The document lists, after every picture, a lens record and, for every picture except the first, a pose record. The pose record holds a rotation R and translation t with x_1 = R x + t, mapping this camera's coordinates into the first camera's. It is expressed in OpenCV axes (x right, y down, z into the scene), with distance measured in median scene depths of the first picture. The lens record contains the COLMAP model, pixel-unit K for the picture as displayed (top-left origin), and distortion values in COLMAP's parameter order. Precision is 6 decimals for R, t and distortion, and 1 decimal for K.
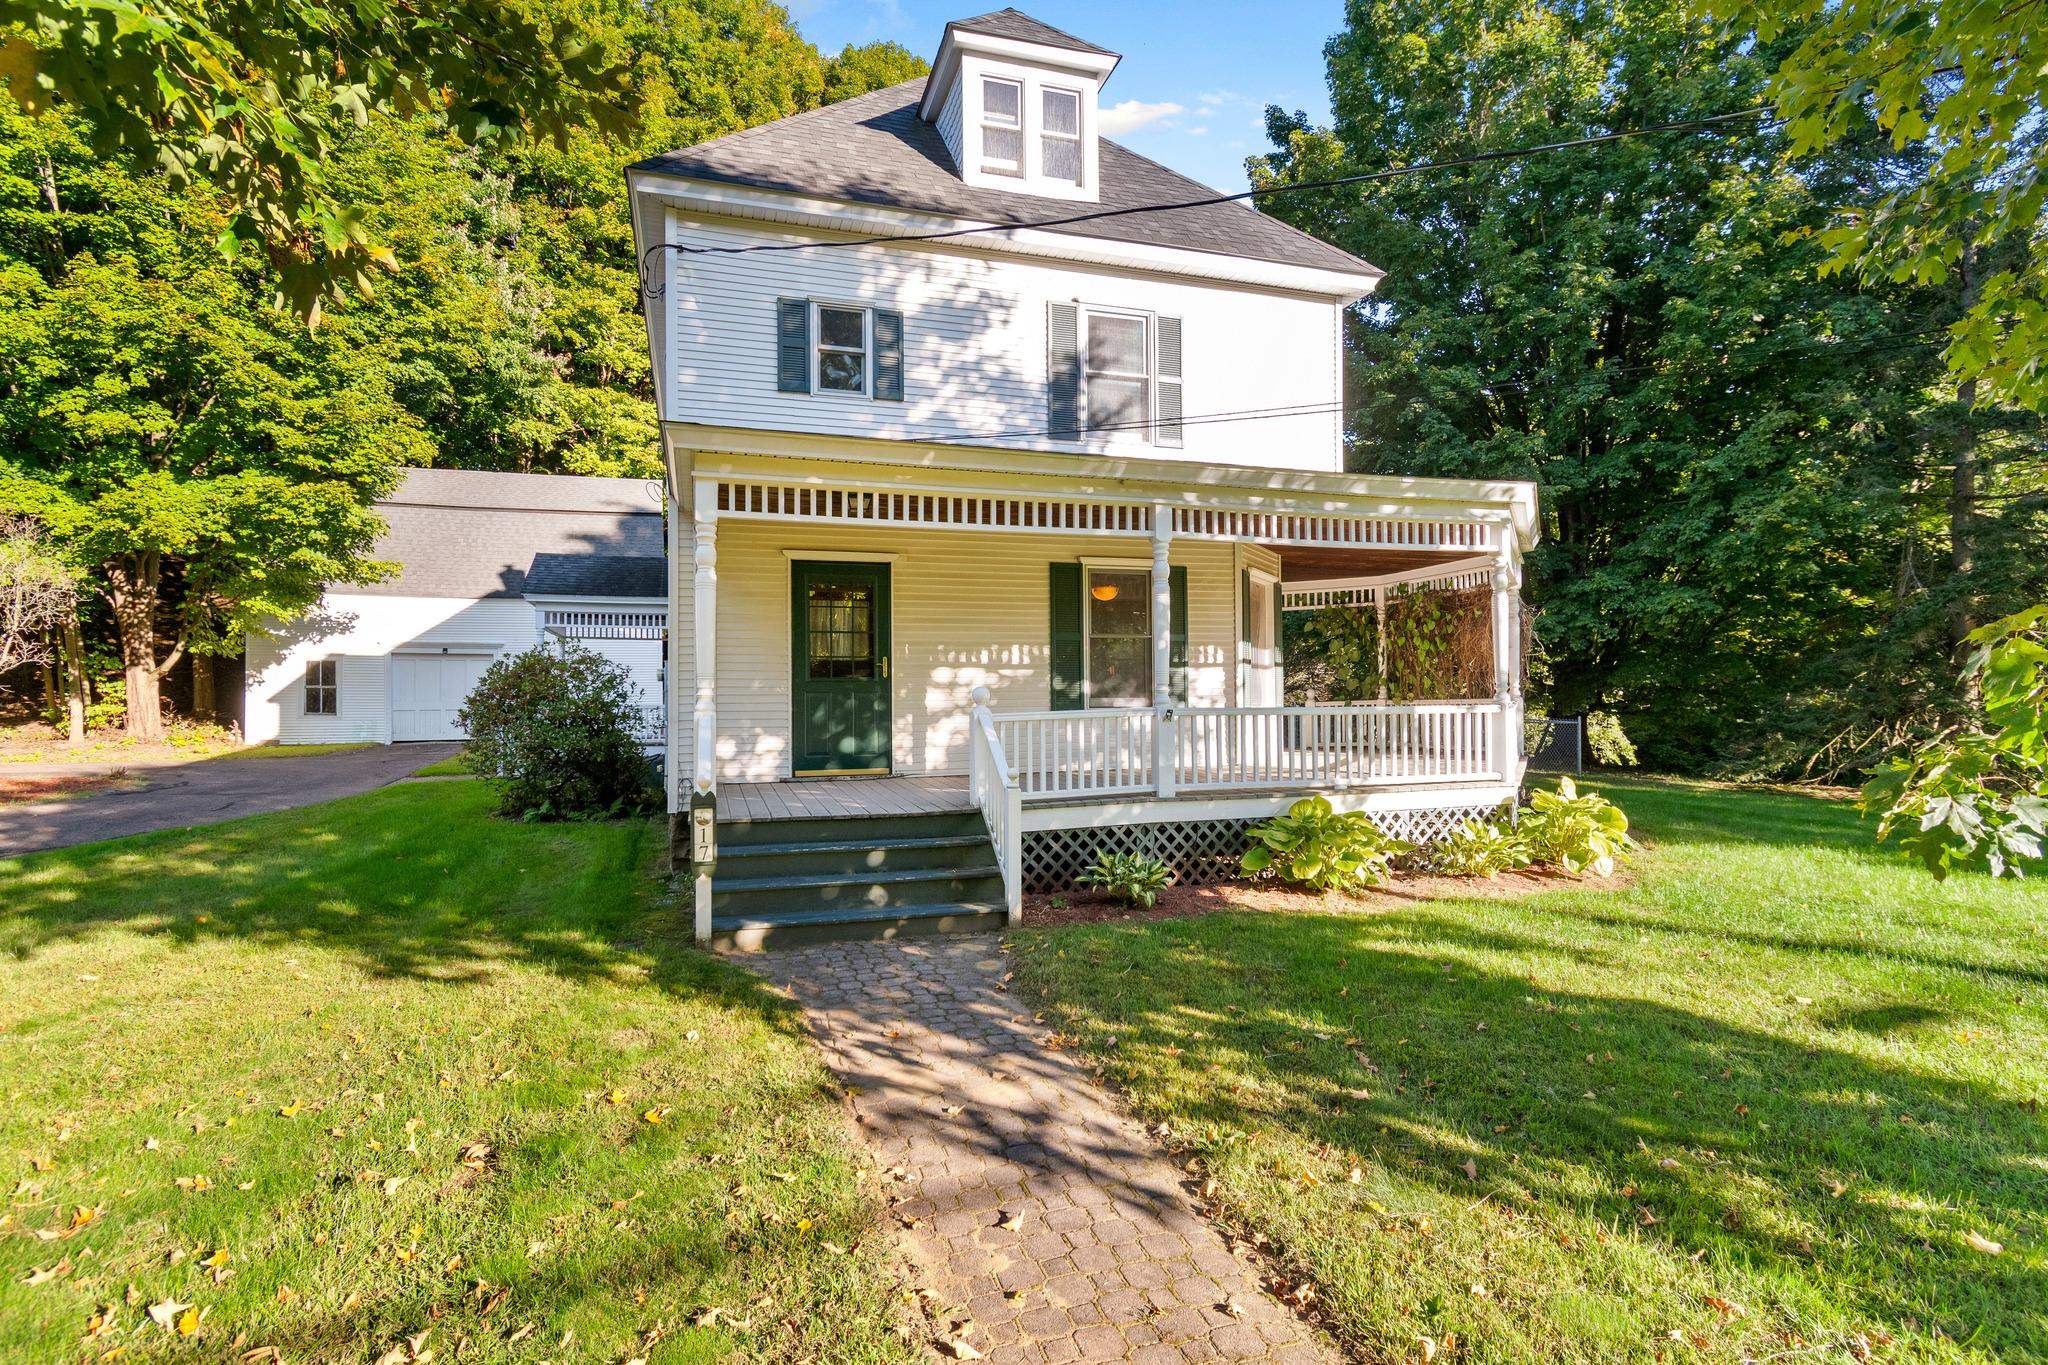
lens RADIAL K [[1029.9, 0, 1040.9], [0, 1029.9, 689.8], [0, 0, 1]] dist [-0.001638, -0.000740]
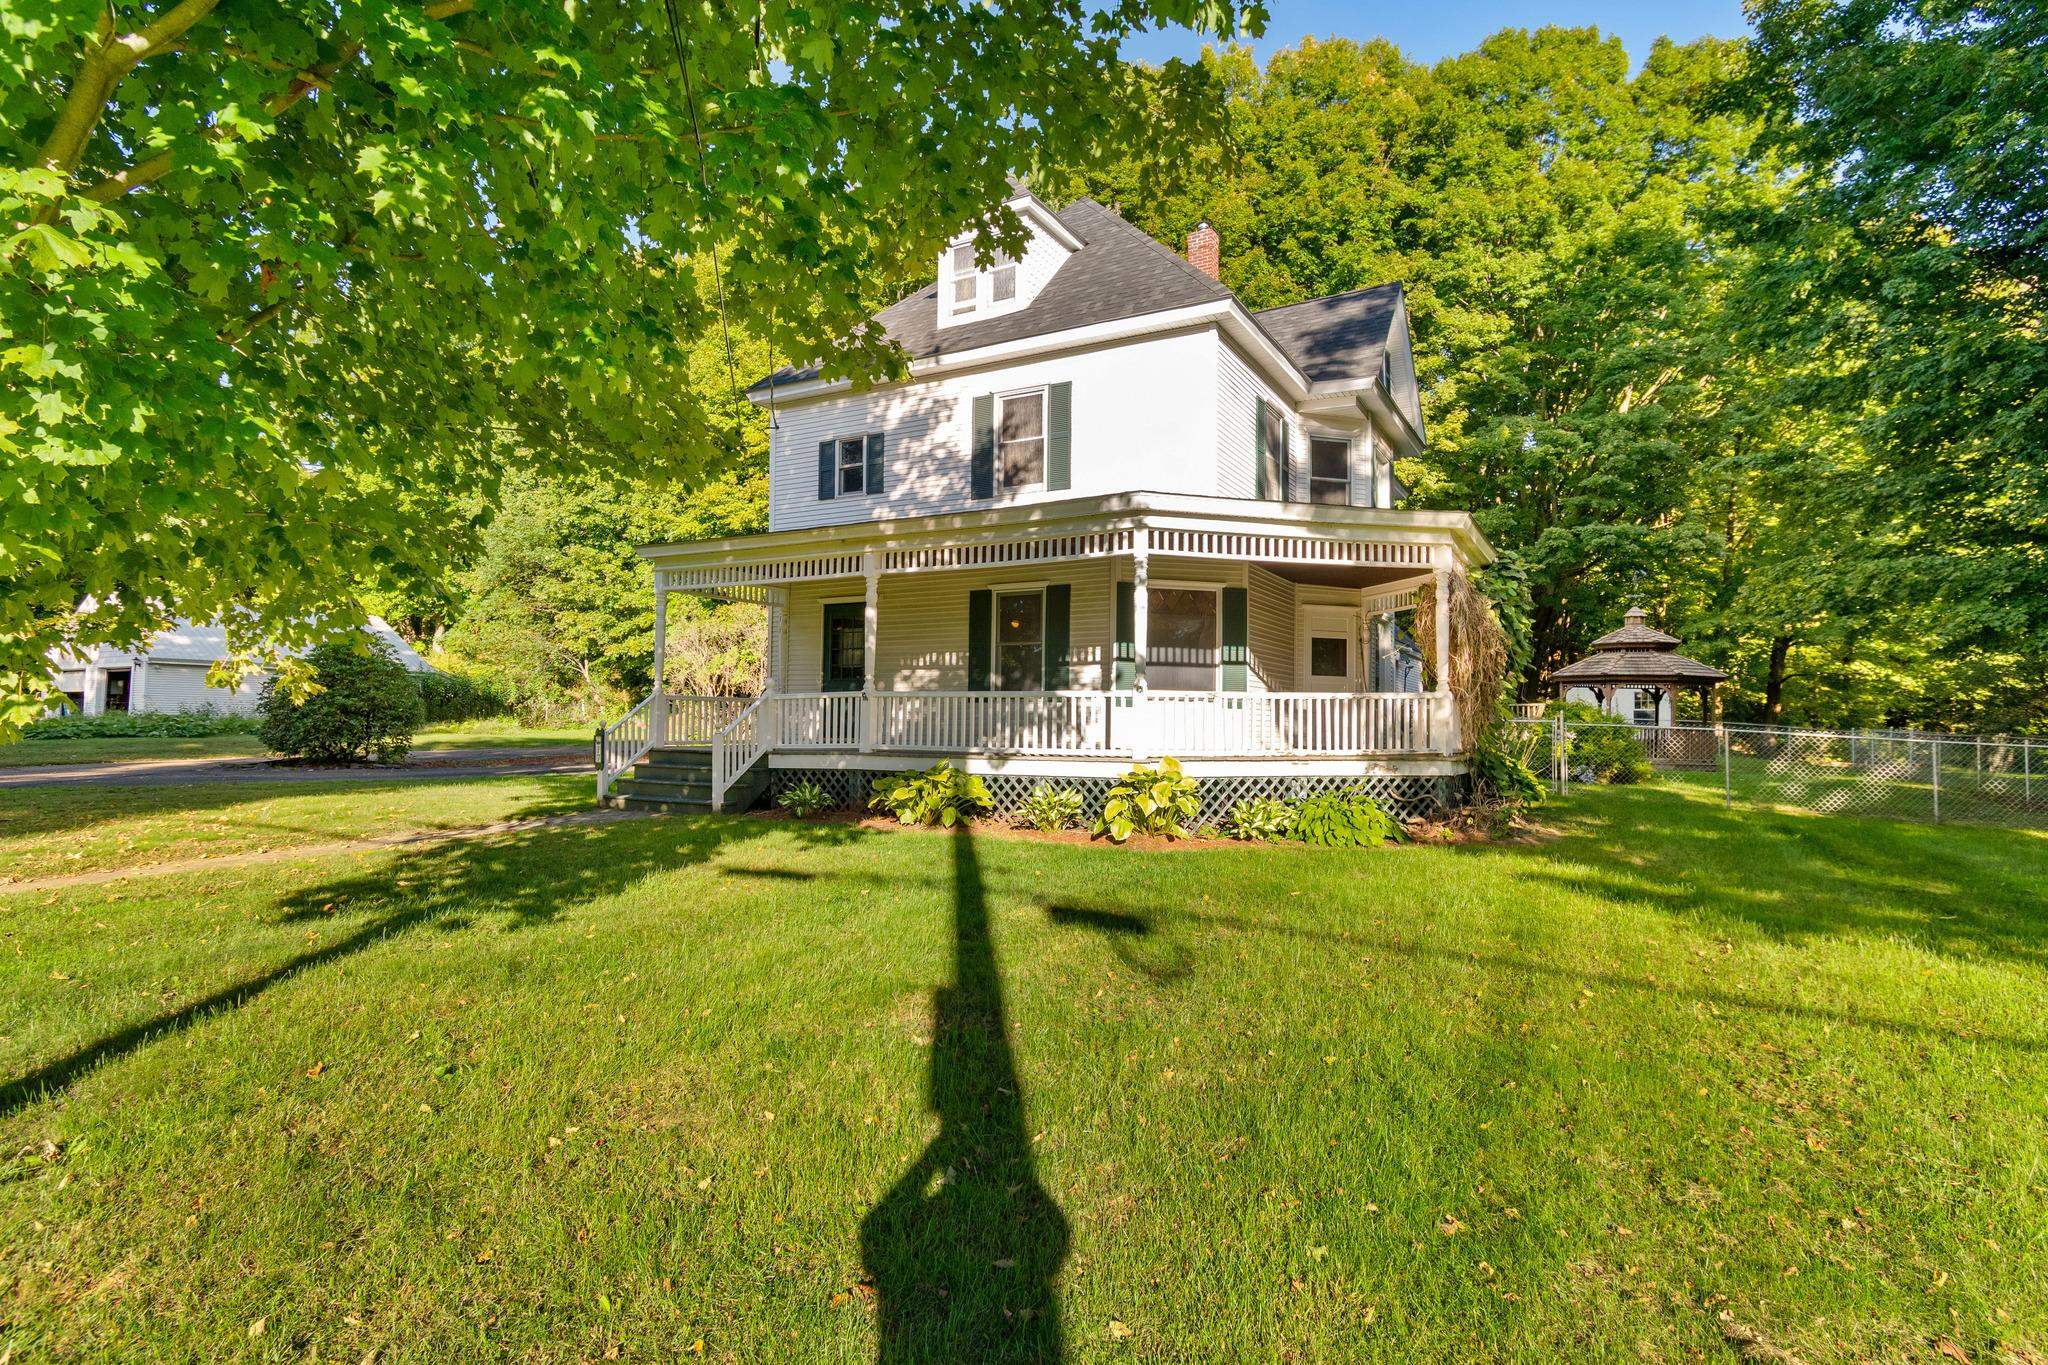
lens RADIAL K [[1029.9, 0, 1019.0], [0, 1029.9, 711.0], [0, 0, 1]] dist [-0.001638, -0.000740]
pose [[0.670473, 0.007998, -0.741890, 1.088924], [-0.008341, 0.999960, 0.003242, 0.031358], [0.741887, 0.004014, 0.670513, 0.143180]]
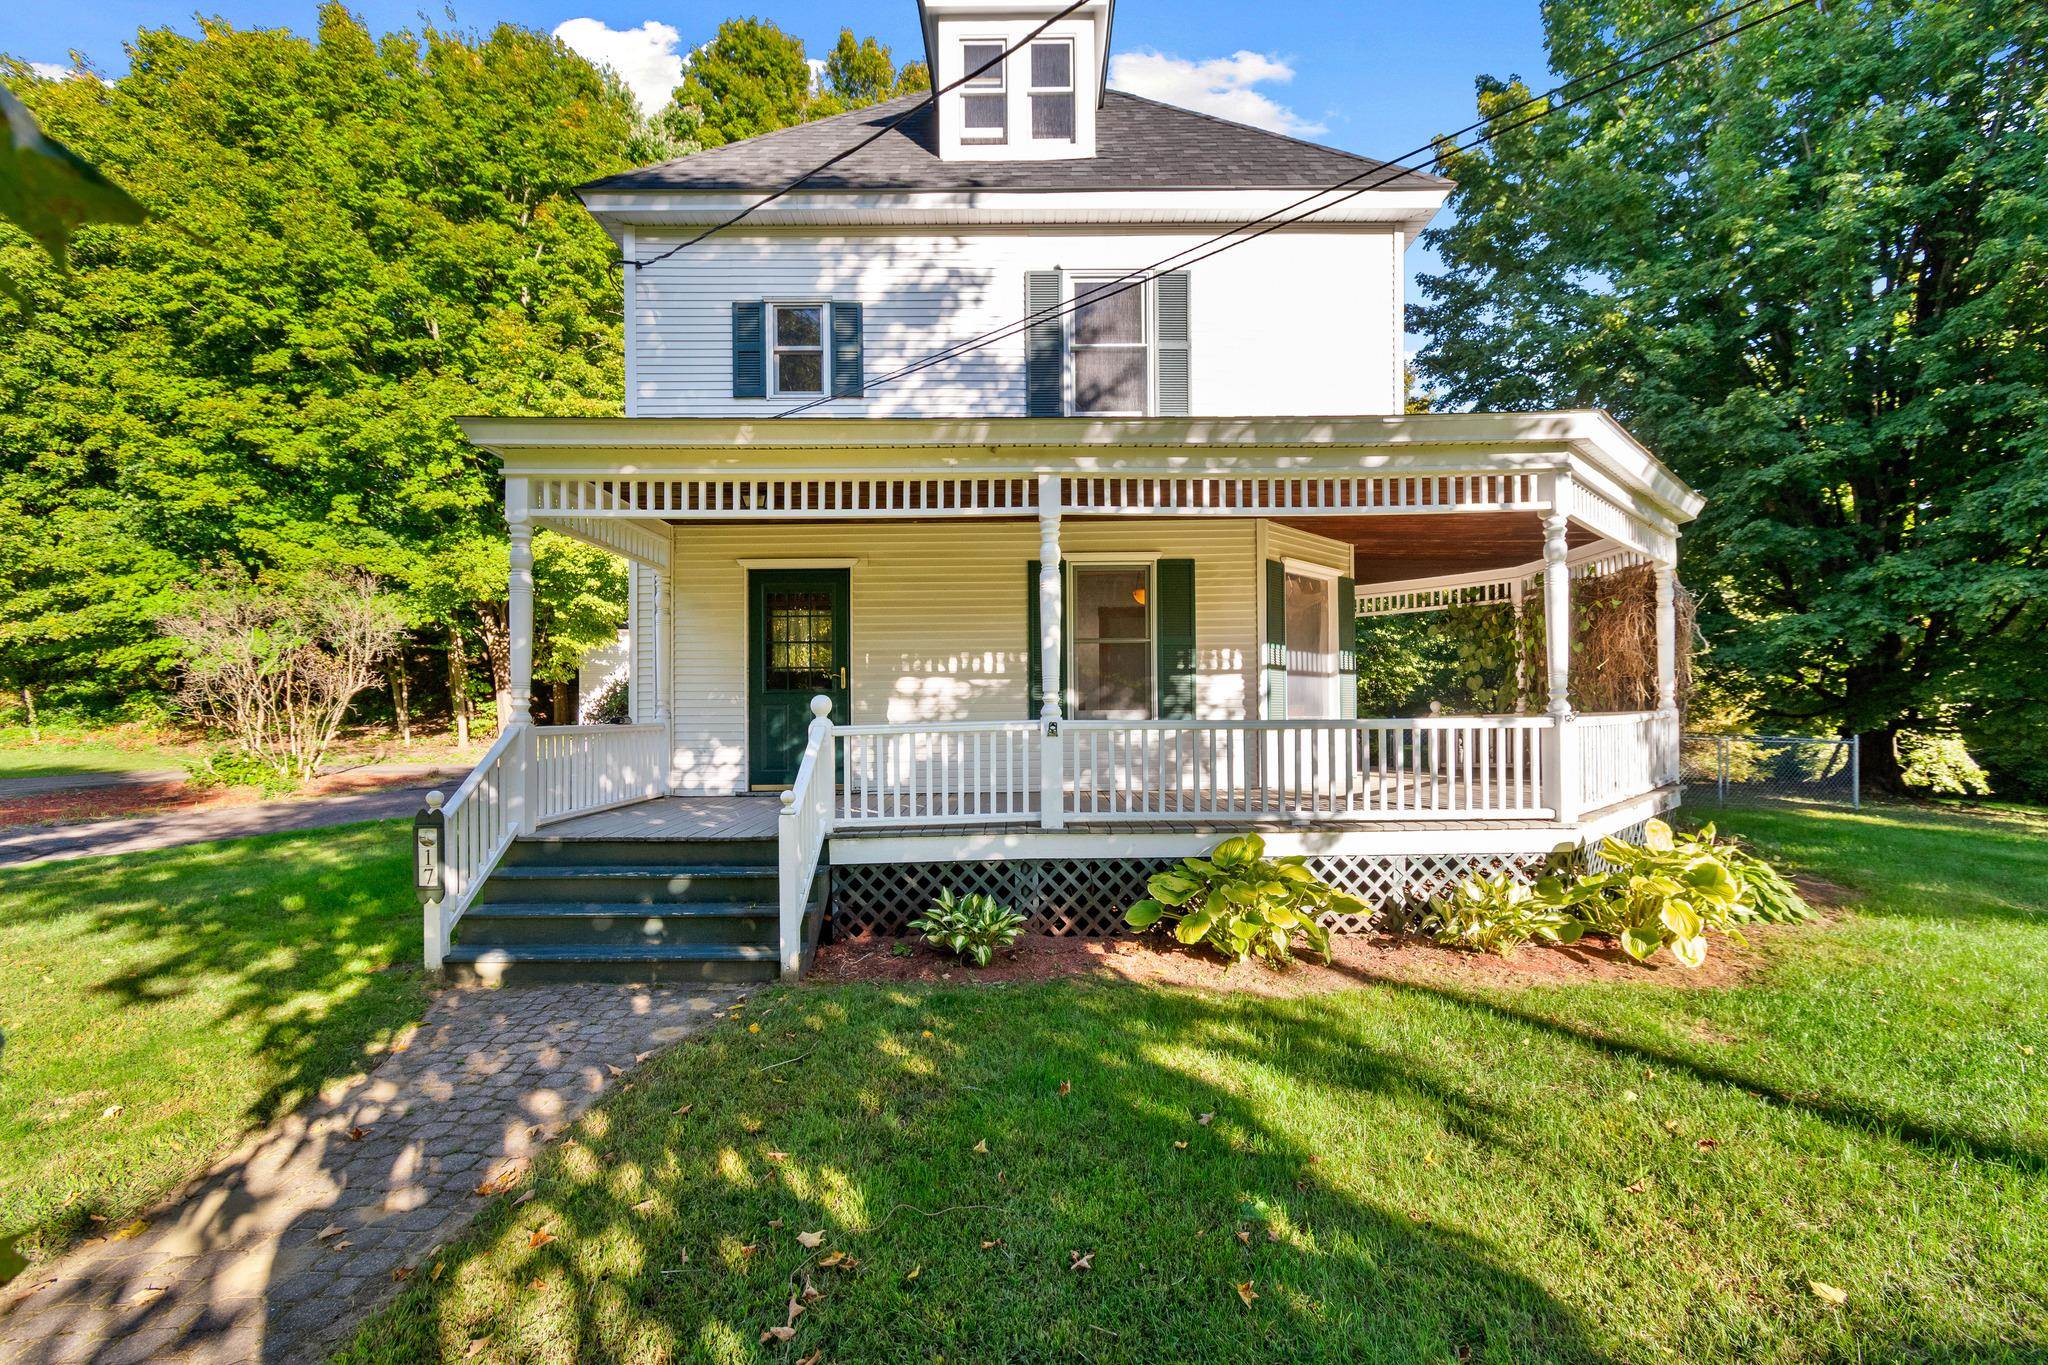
lens RADIAL K [[922.6, 0, 1023.2], [0, 922.6, 714.1], [0, 0, 1]] dist [-0.001967, -0.000513]
pose [[0.951986, -0.001391, -0.306138, 0.260591], [0.003333, 0.999978, 0.005821, 0.006661], [0.306123, -0.006562, 0.951969, 0.231968]]
